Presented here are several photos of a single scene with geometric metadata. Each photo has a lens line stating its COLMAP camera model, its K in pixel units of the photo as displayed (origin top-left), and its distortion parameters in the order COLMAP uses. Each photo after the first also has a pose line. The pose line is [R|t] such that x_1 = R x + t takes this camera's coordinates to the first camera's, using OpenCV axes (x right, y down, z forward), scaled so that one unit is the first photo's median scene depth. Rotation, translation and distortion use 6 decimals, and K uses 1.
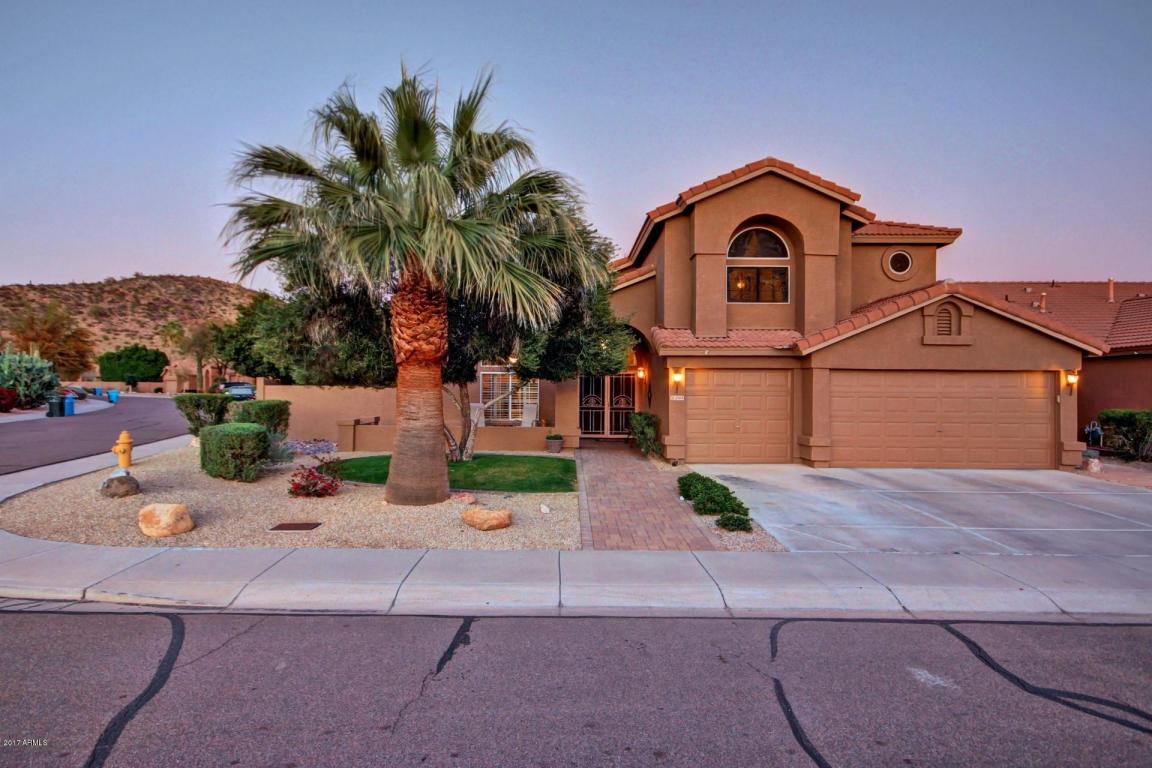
lens RADIAL K [[622.3, 0, 571.4], [0, 622.3, 384.6], [0, 0, 1]] dist [0.004722, 0.001787]
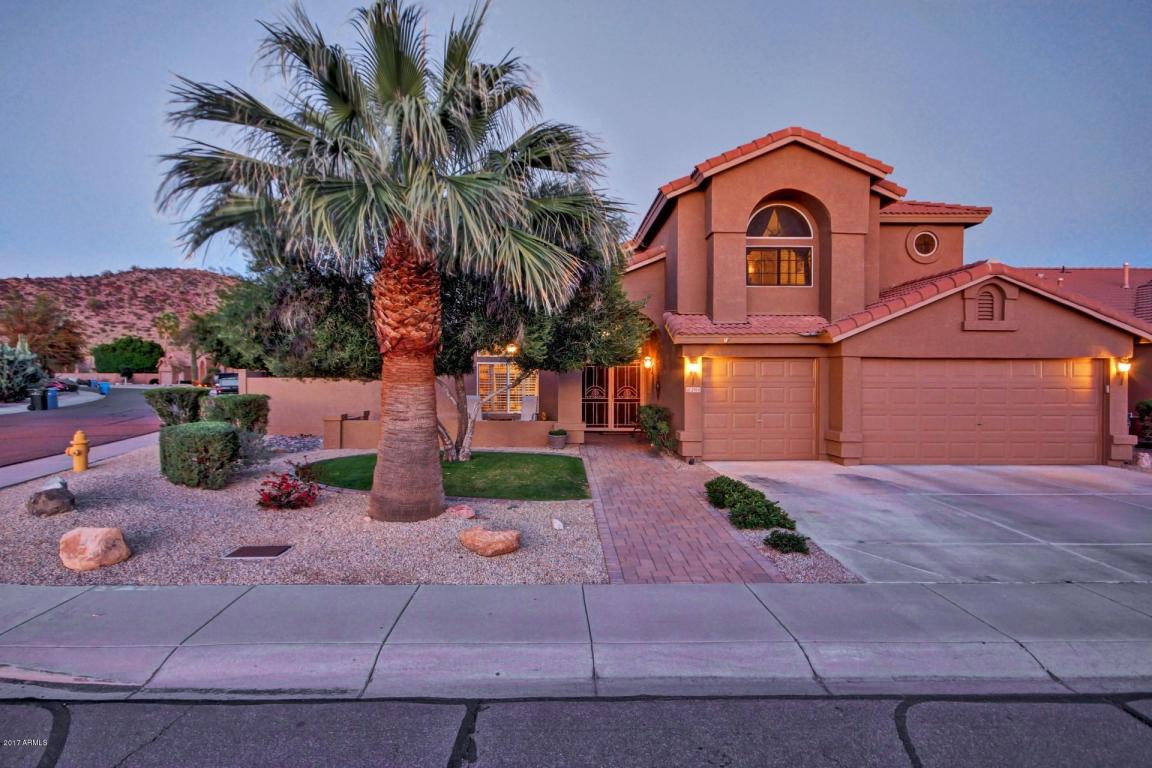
lens RADIAL K [[597.5, 0, 577.5], [0, 597.5, 385.0], [0, 0, 1]] dist [0.004256, -0.001960]
pose [[0.999629, -0.006181, 0.026529, -0.029511], [0.005662, 0.999792, 0.019595, -0.005138], [-0.026645, -0.019437, 0.999456, 0.152361]]
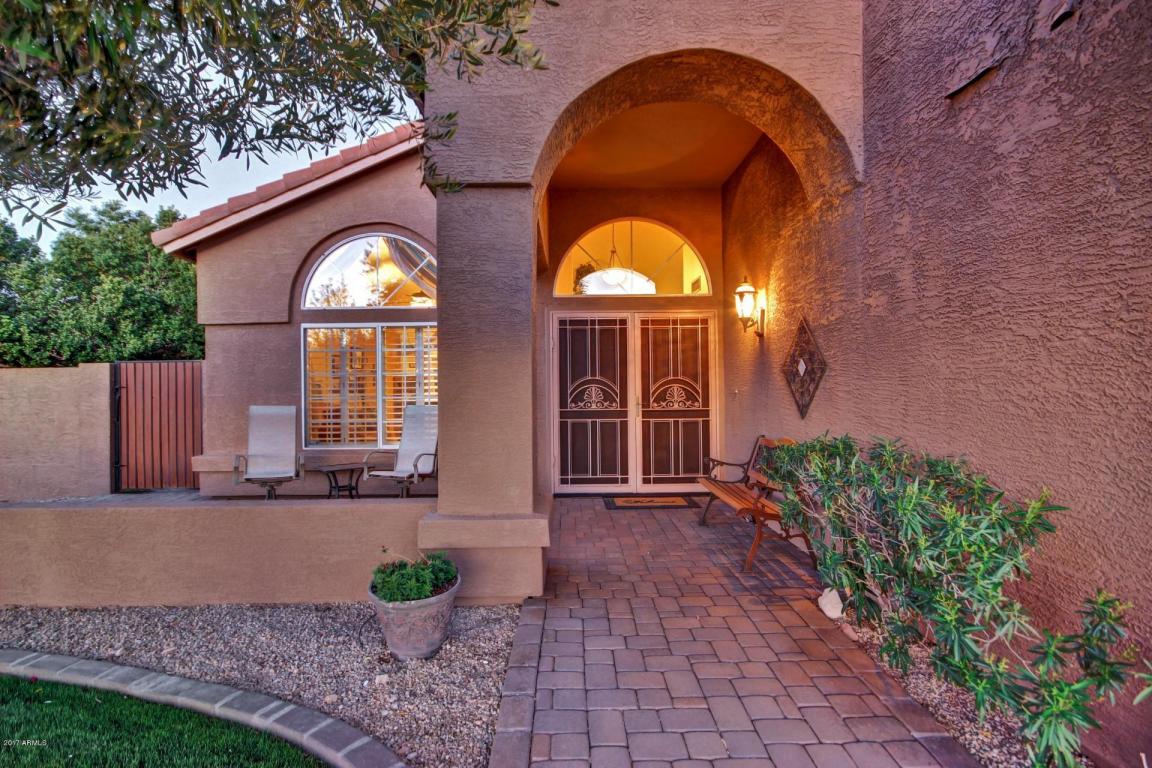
lens RADIAL K [[539.9, 0, 570.2], [0, 539.9, 383.5], [0, 0, 1]] dist [-0.000691, -0.001035]
pose [[0.999830, -0.018050, 0.003750, 0.031198], [0.018017, 0.999799, 0.008750, 0.028366], [-0.003907, -0.008681, 0.999955, 1.136946]]
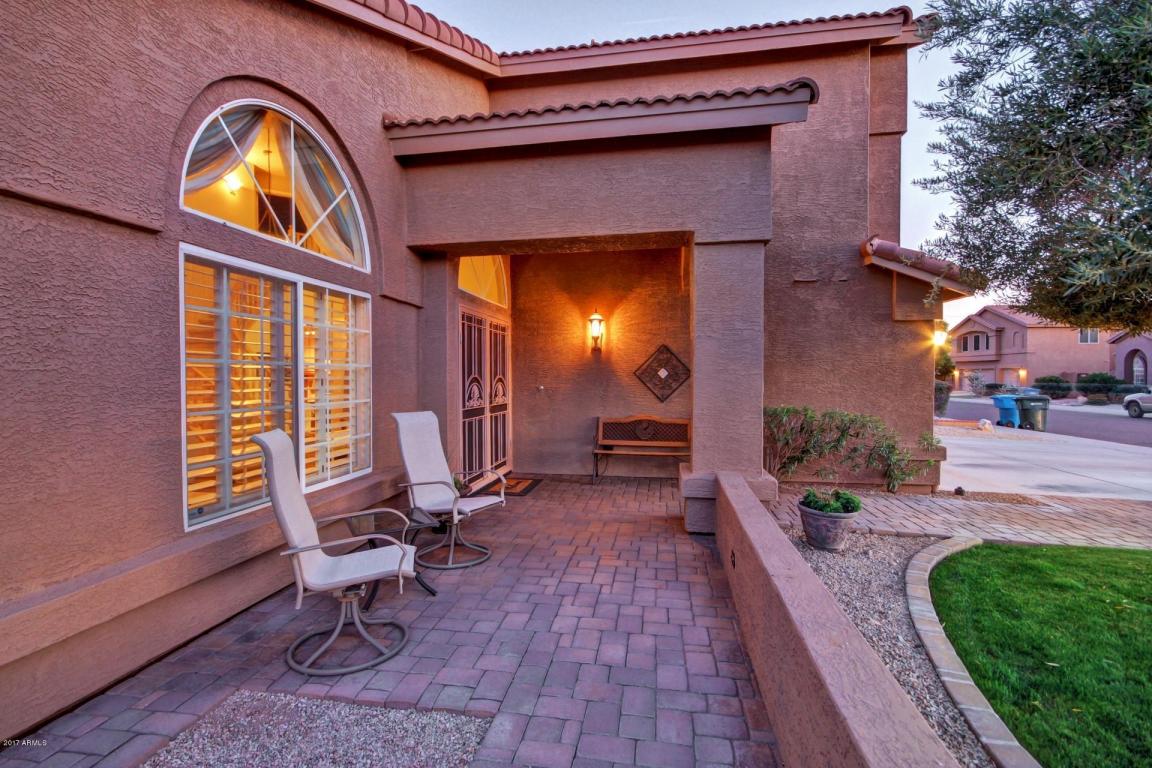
lens RADIAL K [[539.9, 0, 565.0], [0, 539.9, 382.7], [0, 0, 1]] dist [-0.000691, -0.001035]
pose [[0.194916, -0.019032, 0.980635, -0.444447], [-0.010846, 0.999709, 0.021558, 0.022172], [-0.980760, -0.014837, 0.194652, 1.478392]]
